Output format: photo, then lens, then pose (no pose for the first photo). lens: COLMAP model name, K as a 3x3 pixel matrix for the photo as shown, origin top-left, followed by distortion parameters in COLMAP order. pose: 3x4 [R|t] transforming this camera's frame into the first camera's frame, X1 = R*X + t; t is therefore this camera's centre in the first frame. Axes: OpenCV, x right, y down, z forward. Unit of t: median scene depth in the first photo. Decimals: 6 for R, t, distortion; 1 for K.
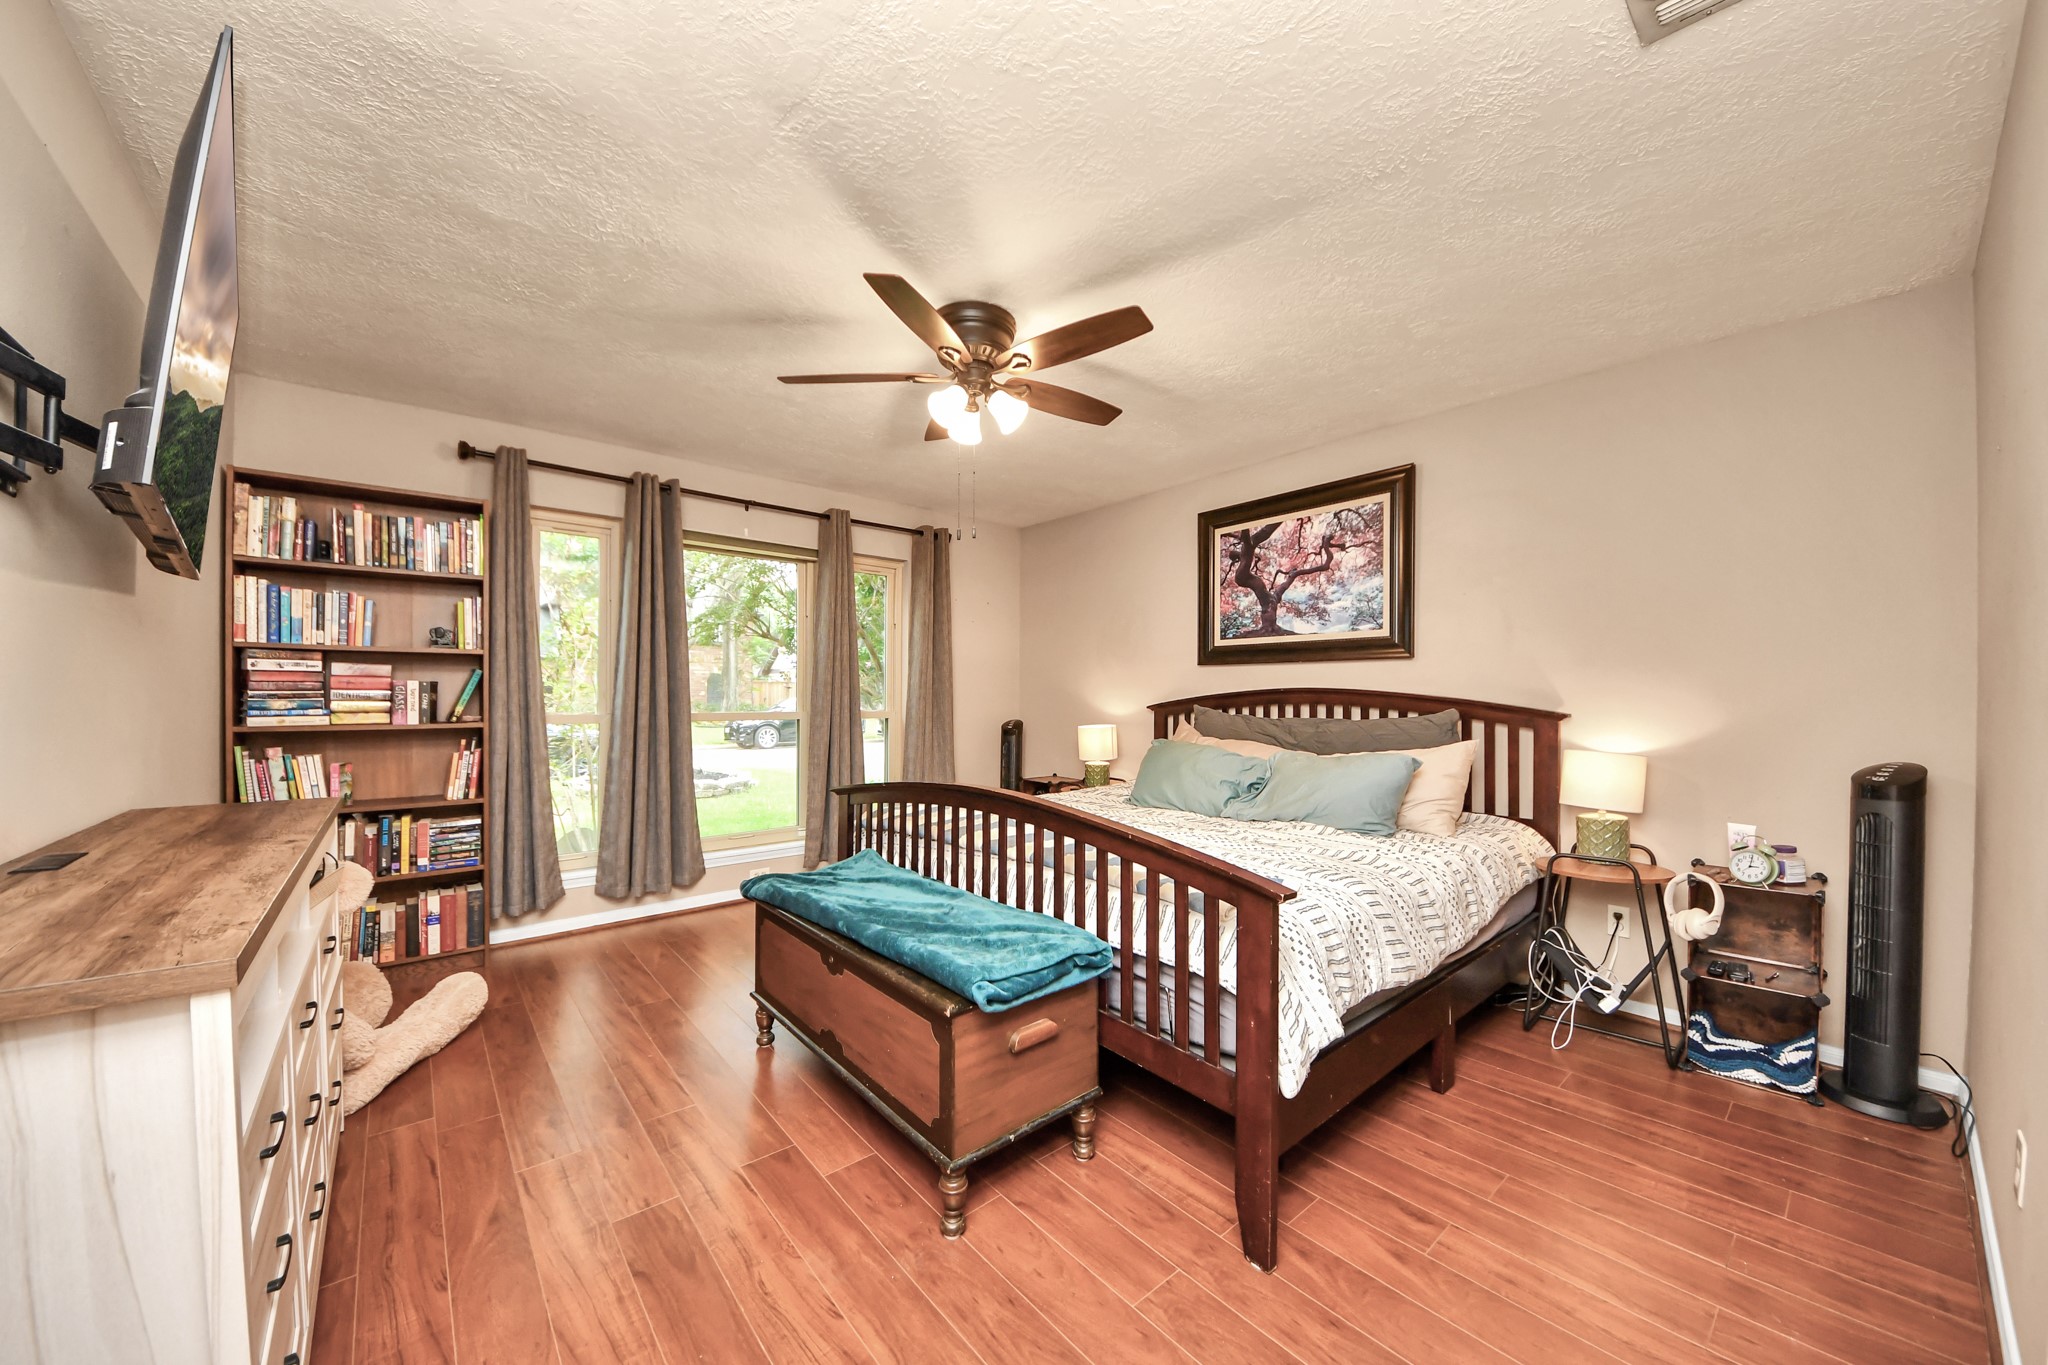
lens RADIAL K [[764.3, 0, 1014.5], [0, 764.3, 695.8], [0, 0, 1]] dist [0.000810, -0.000071]
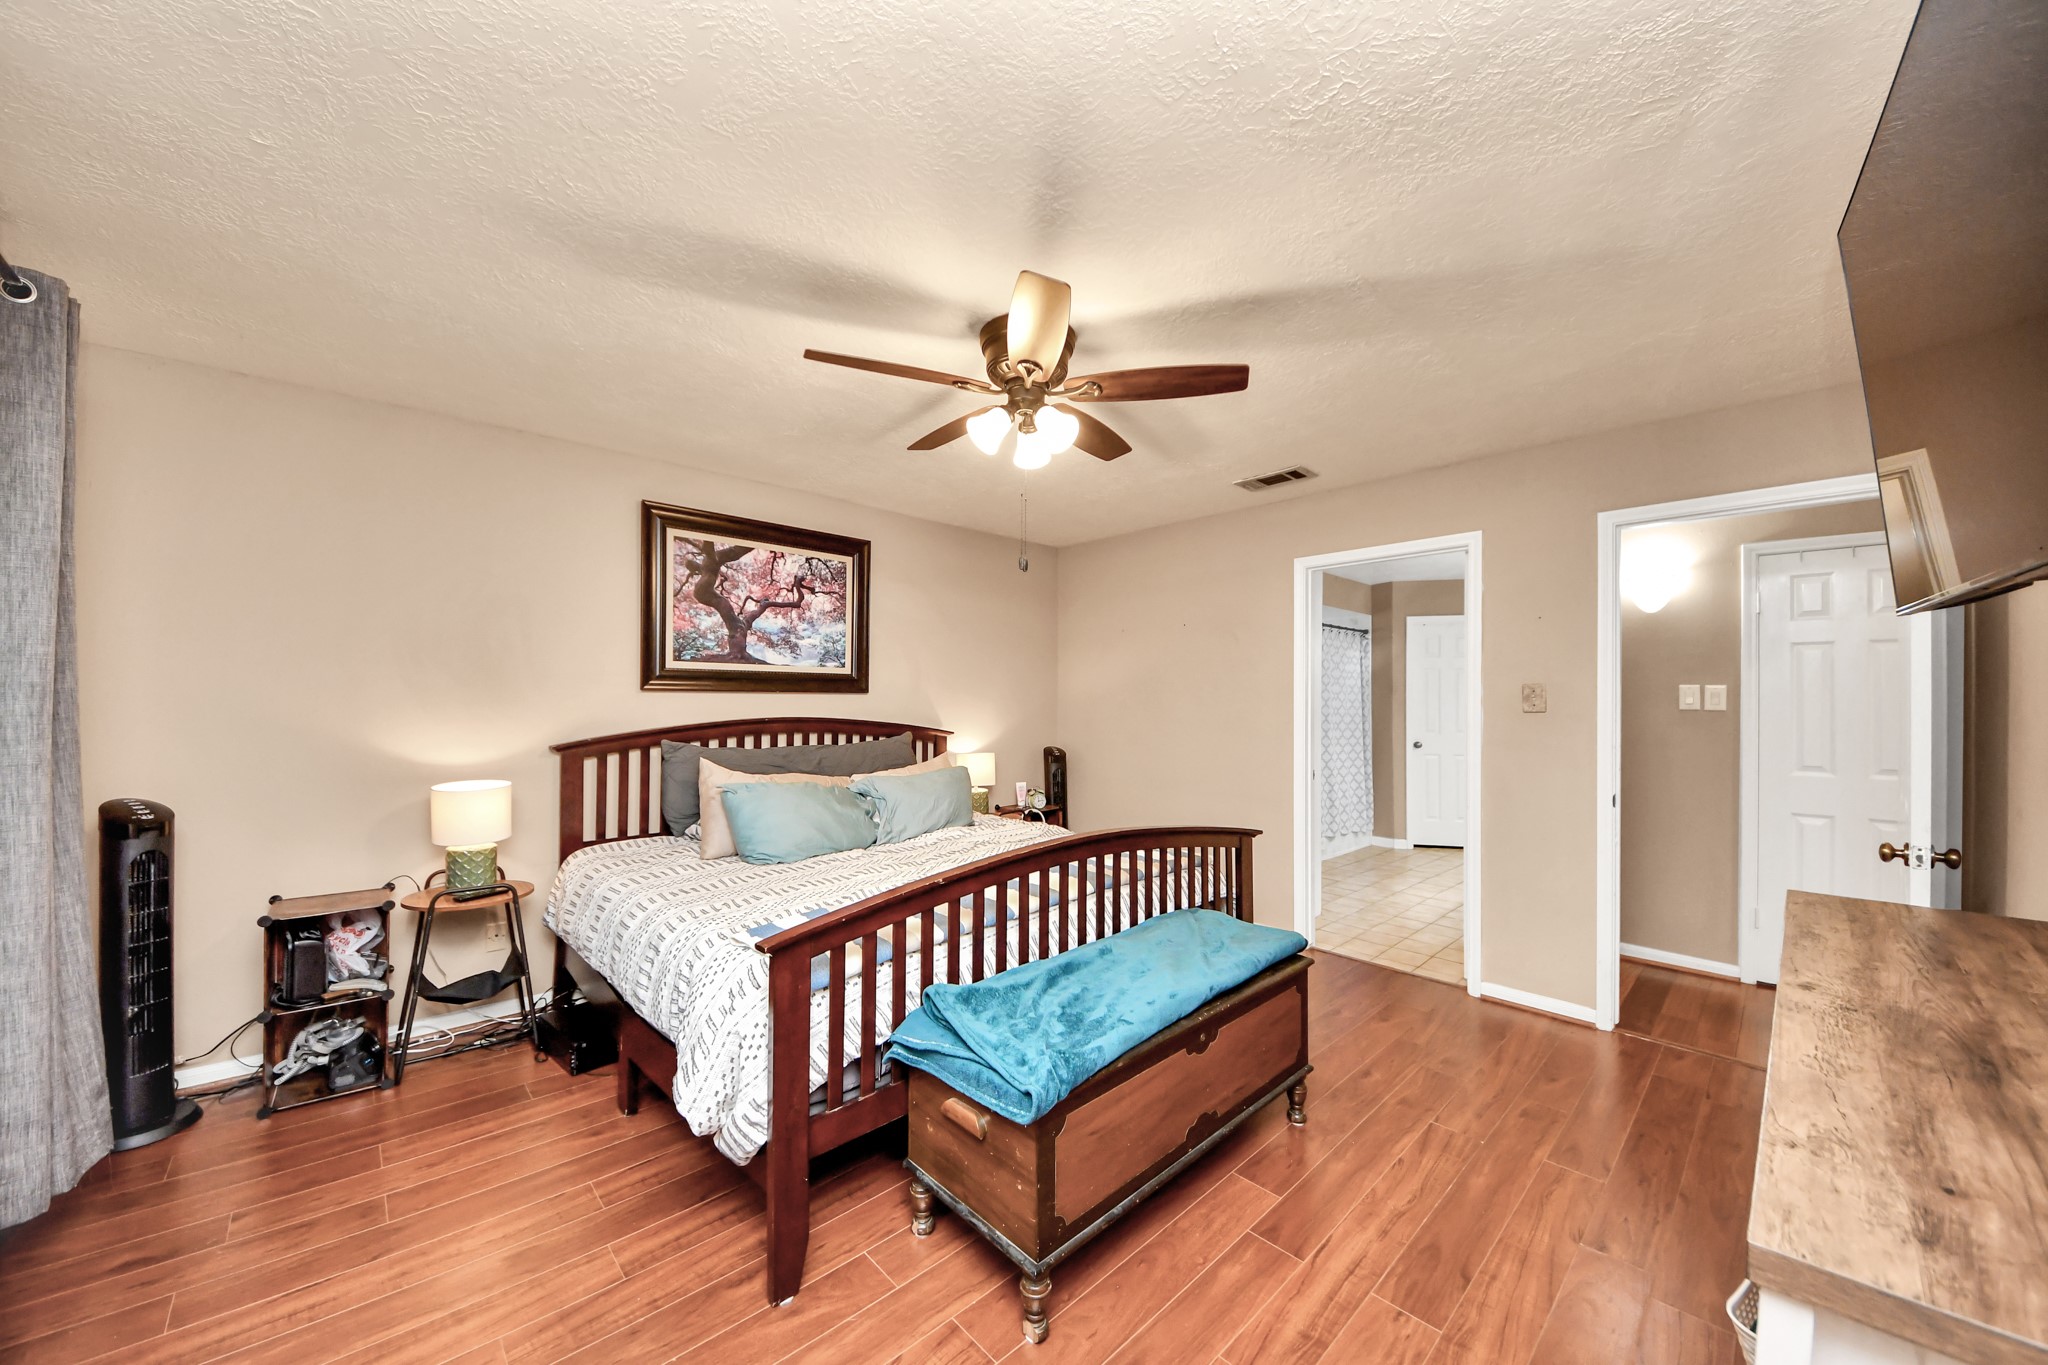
lens RADIAL K [[764.3, 0, 1014.5], [0, 764.3, 695.8], [0, 0, 1]] dist [0.000810, -0.000071]
pose [[-0.117320, 0.000404, 0.993094, -0.695558], [-0.009161, 0.999957, -0.001489, -0.041321], [-0.993052, -0.009272, -0.117312, 0.818123]]
